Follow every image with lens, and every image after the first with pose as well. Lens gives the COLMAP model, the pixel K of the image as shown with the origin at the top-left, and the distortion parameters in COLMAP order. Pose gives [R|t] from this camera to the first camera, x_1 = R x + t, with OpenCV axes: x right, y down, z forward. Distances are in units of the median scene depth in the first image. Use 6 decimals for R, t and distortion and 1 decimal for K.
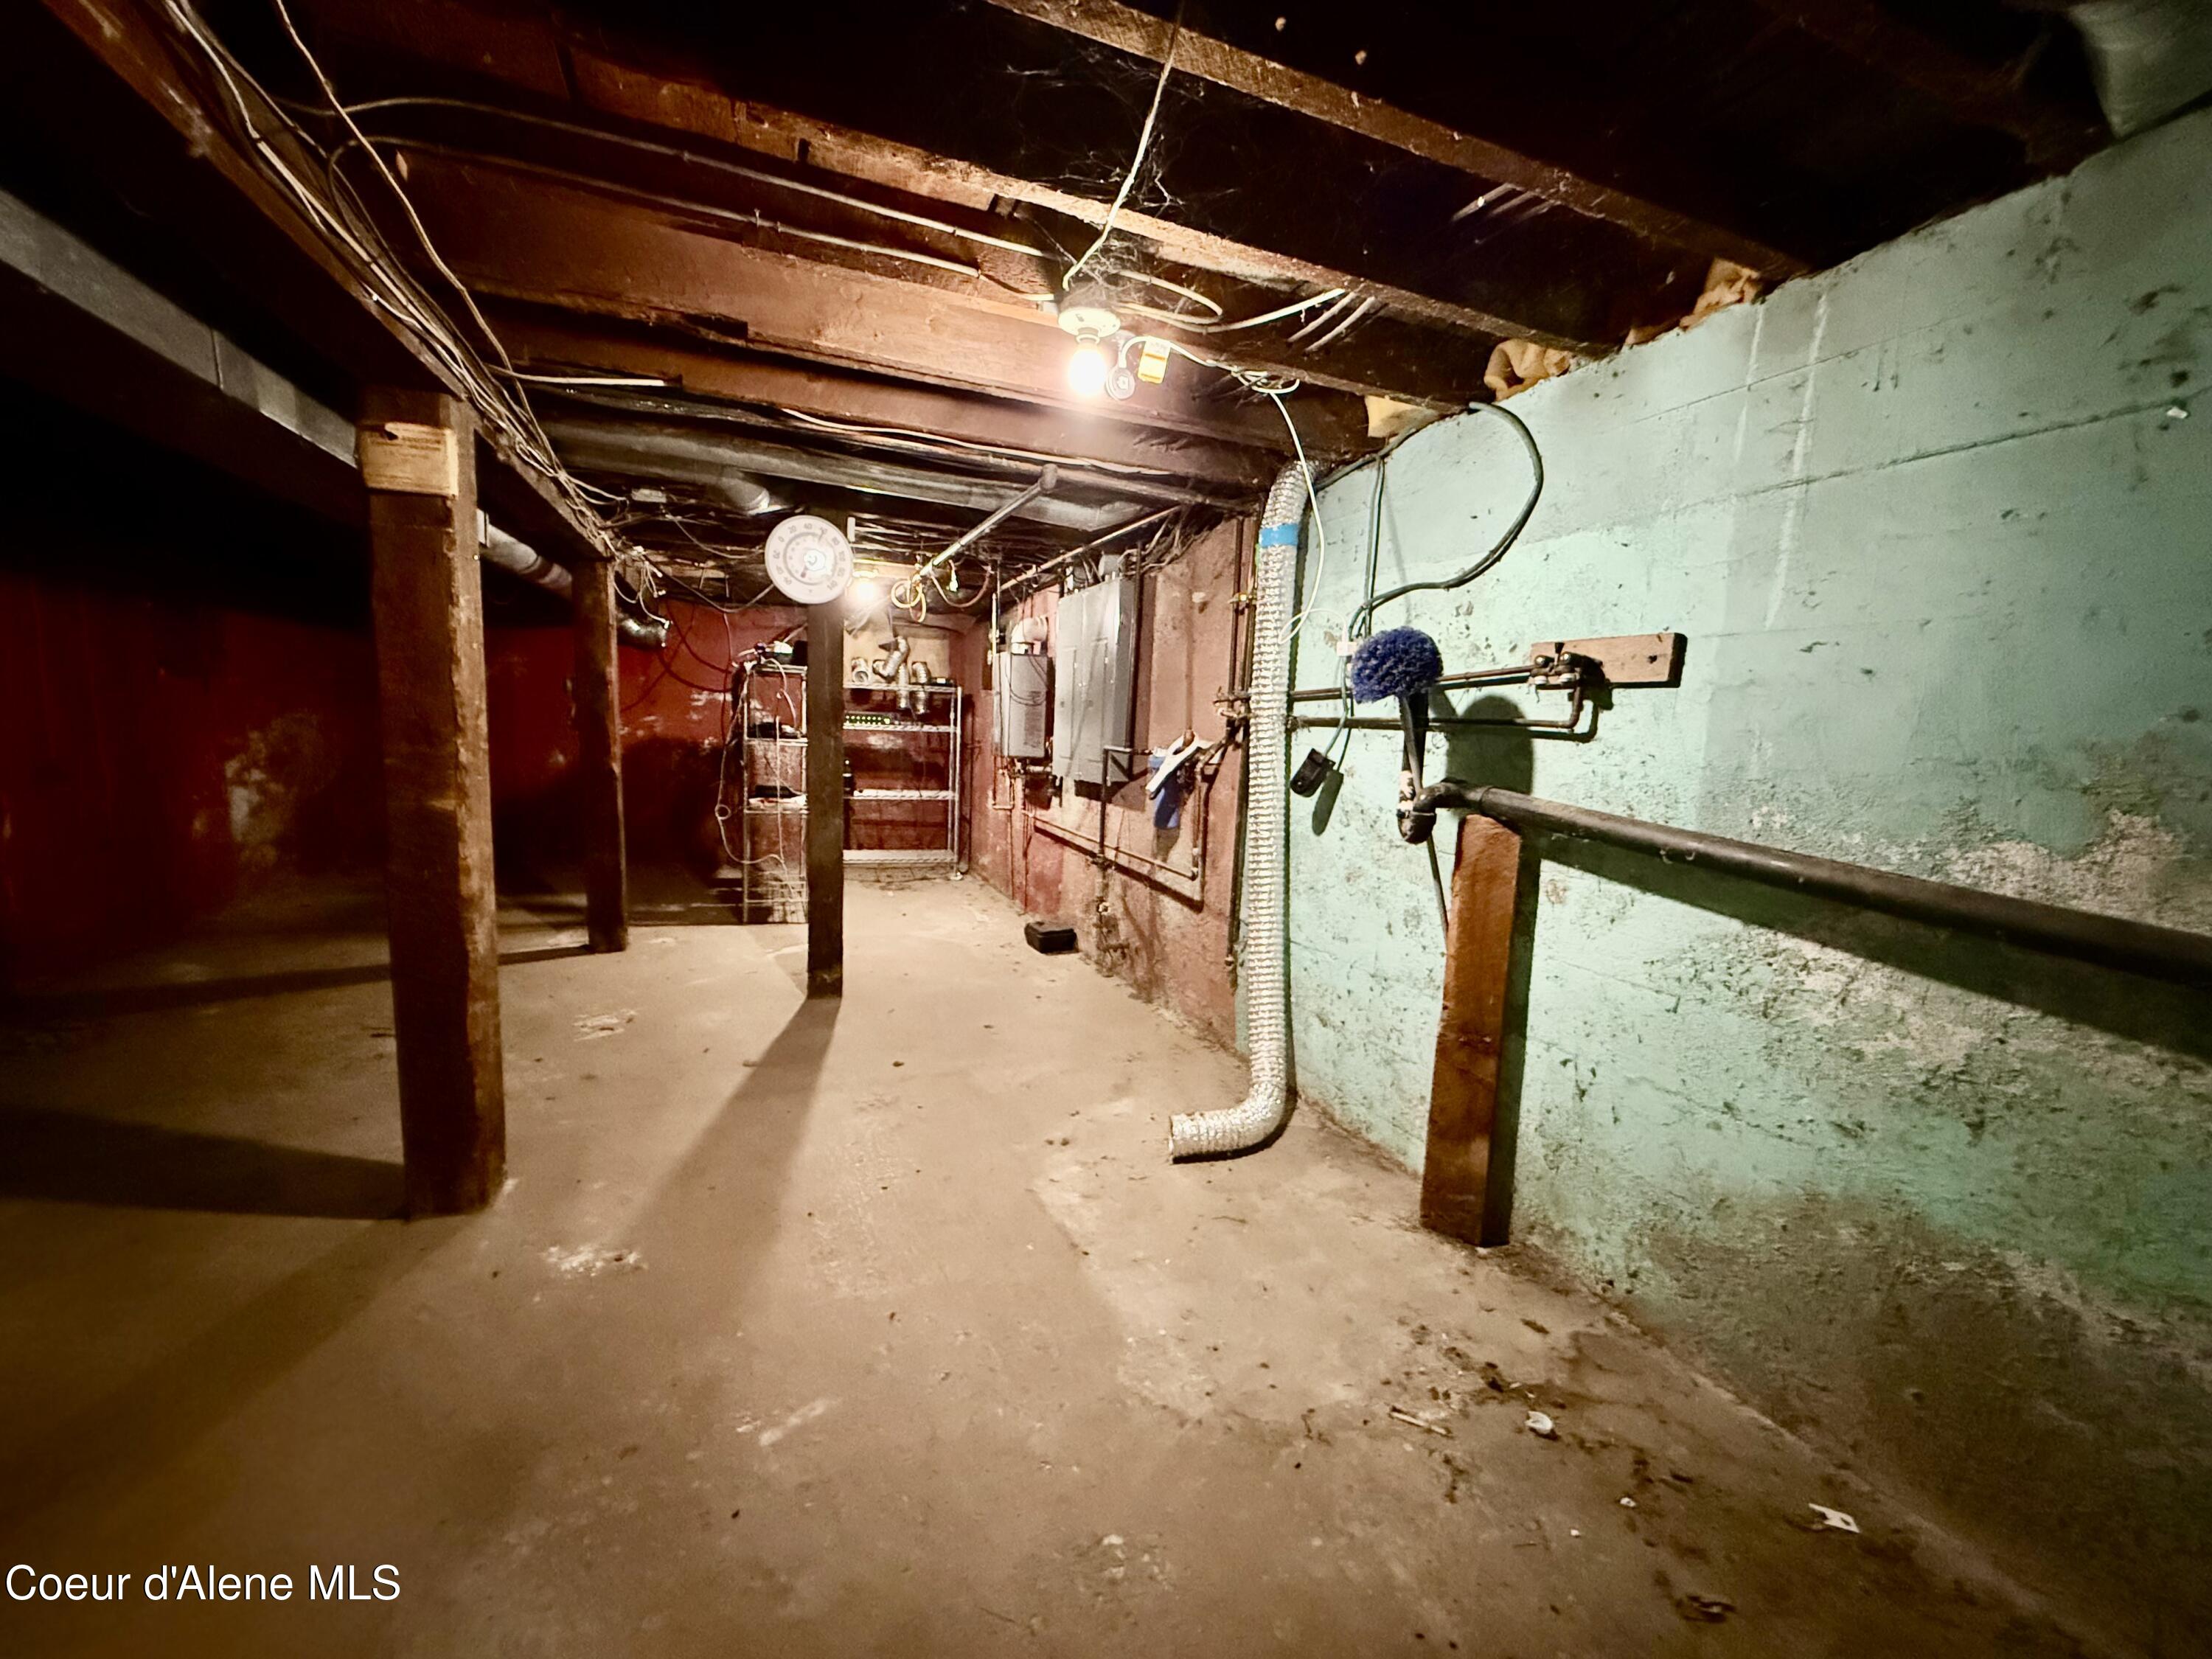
lens RADIAL K [[872.9, 0, 1104.2], [0, 872.9, 824.9], [0, 0, 1]] dist [-0.002251, 0.000181]
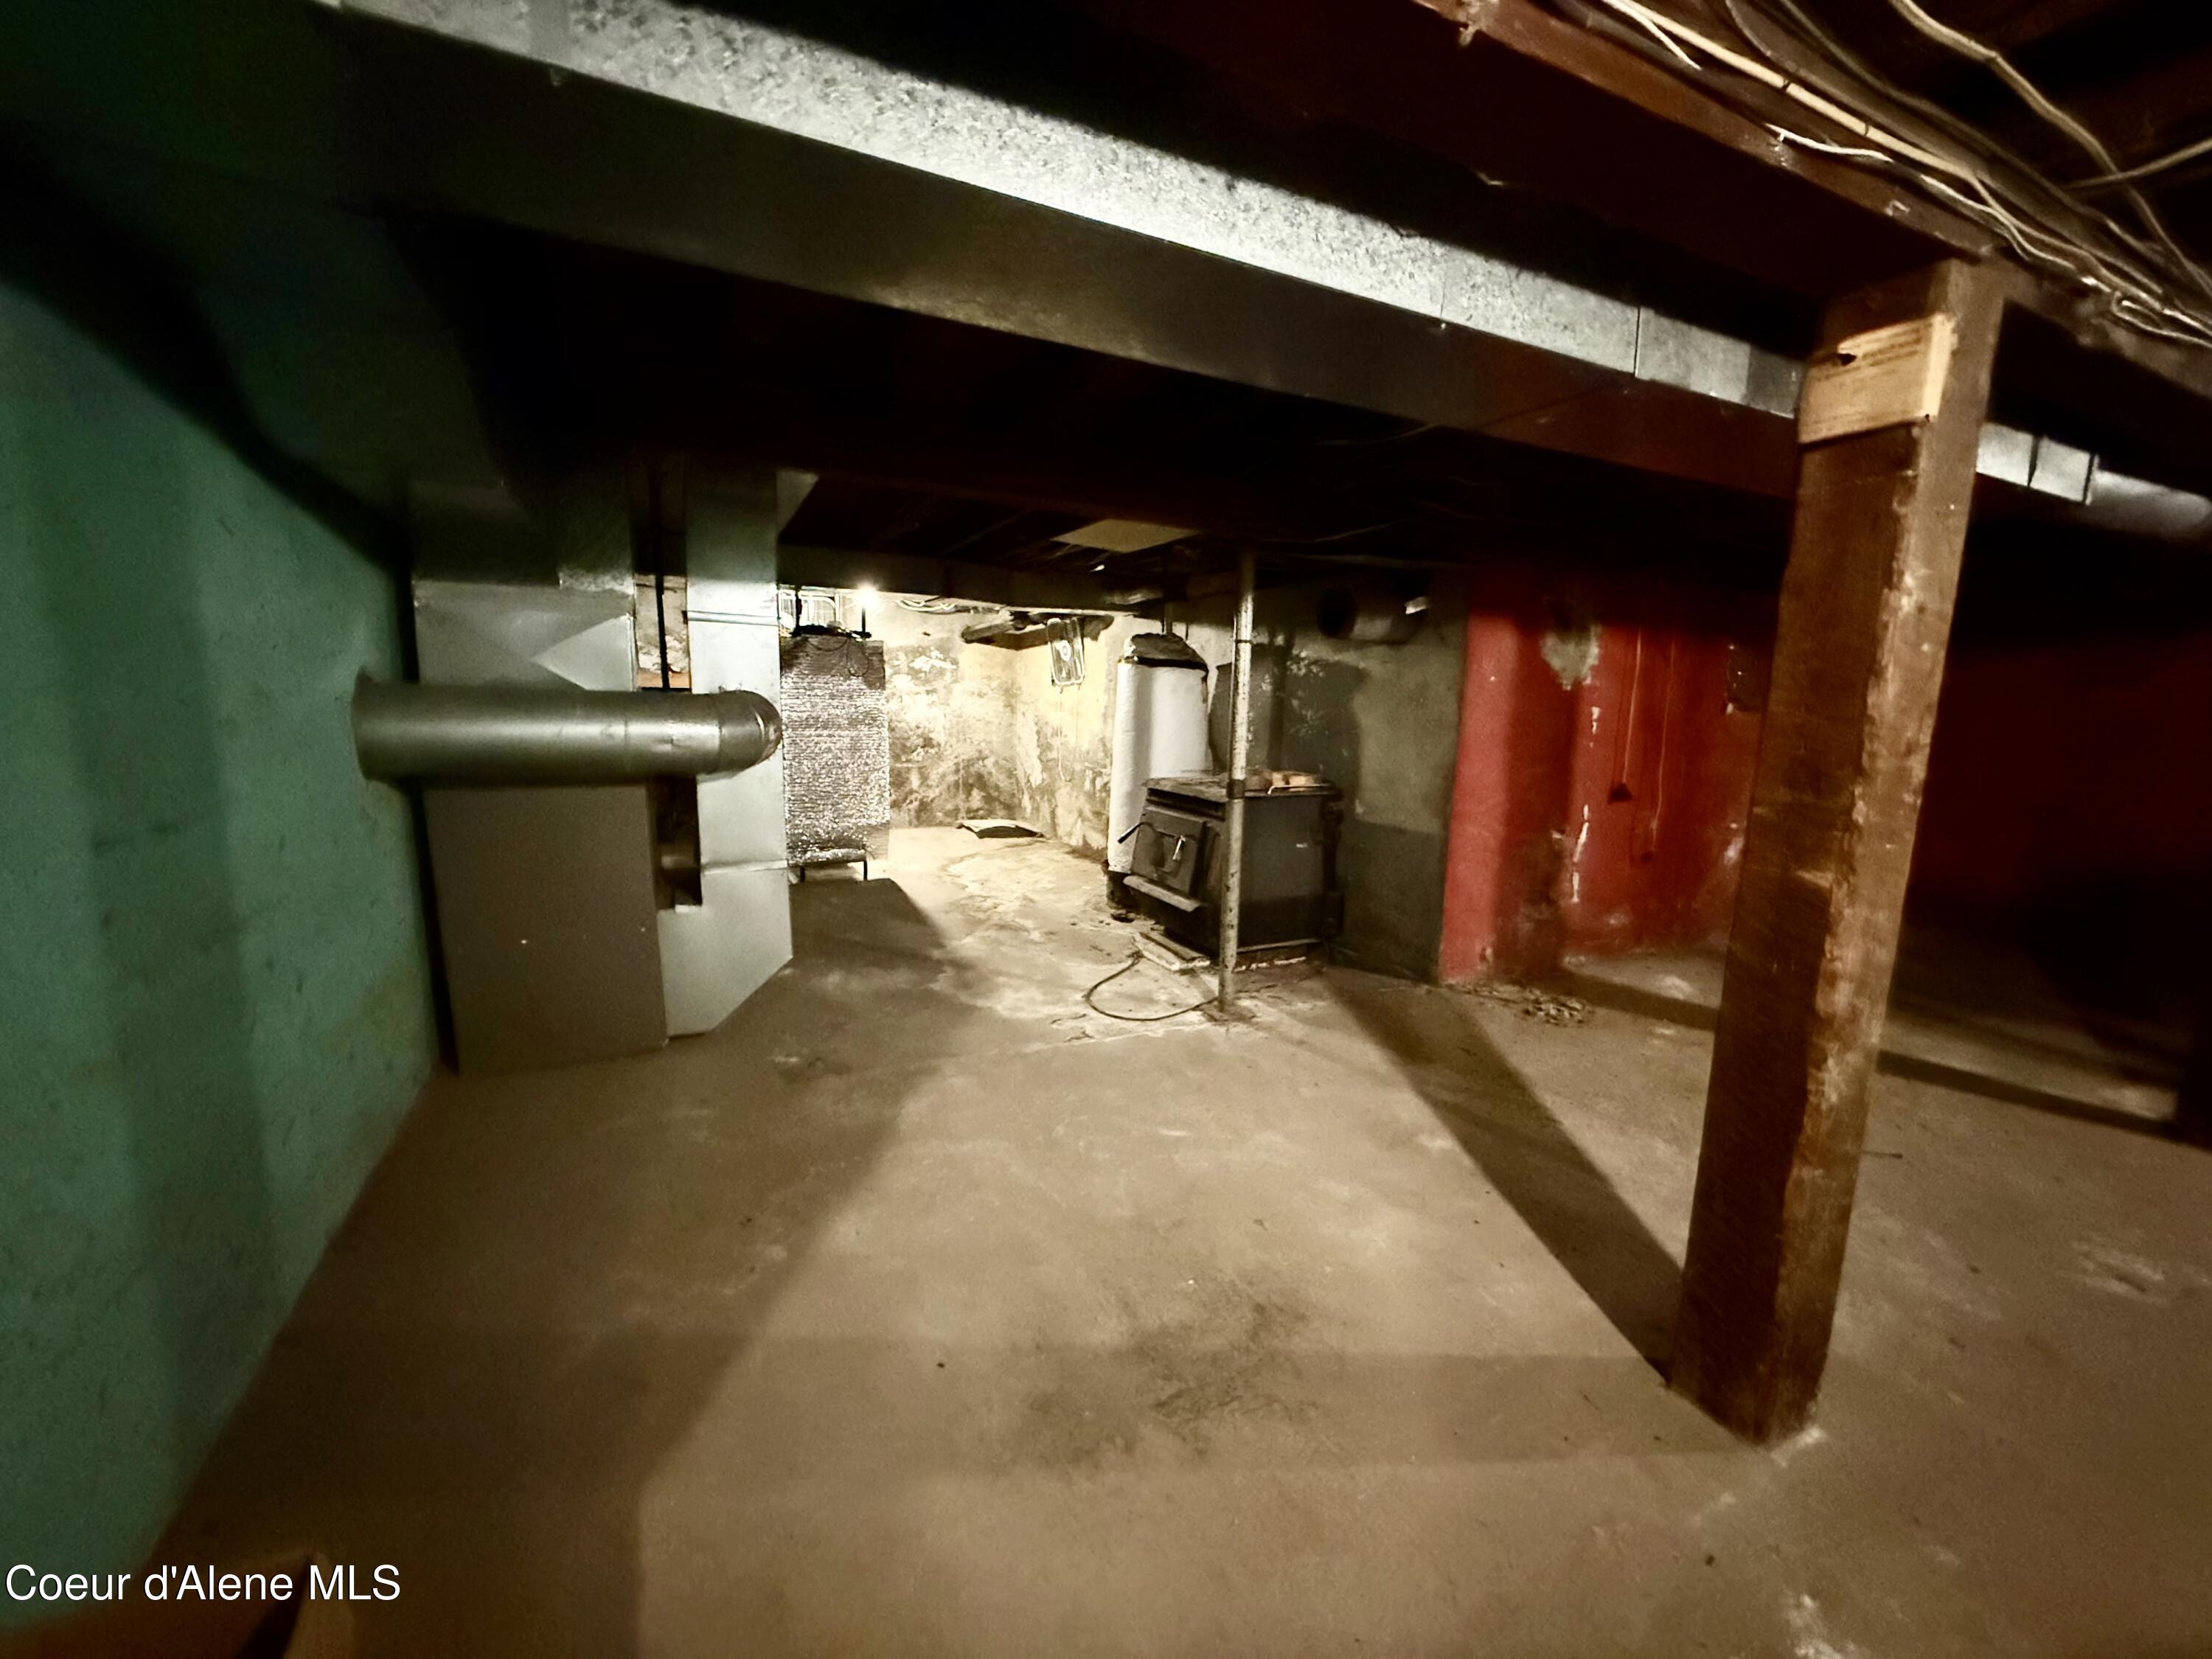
lens RADIAL K [[872.9, 0, 1101.7], [0, 872.9, 822.5], [0, 0, 1]] dist [-0.002251, 0.000181]
pose [[0.065220, 0.107469, -0.992067, -0.106278], [-0.148010, 0.984228, 0.096889, -0.050202], [0.986833, 0.140517, 0.080098, 0.371819]]
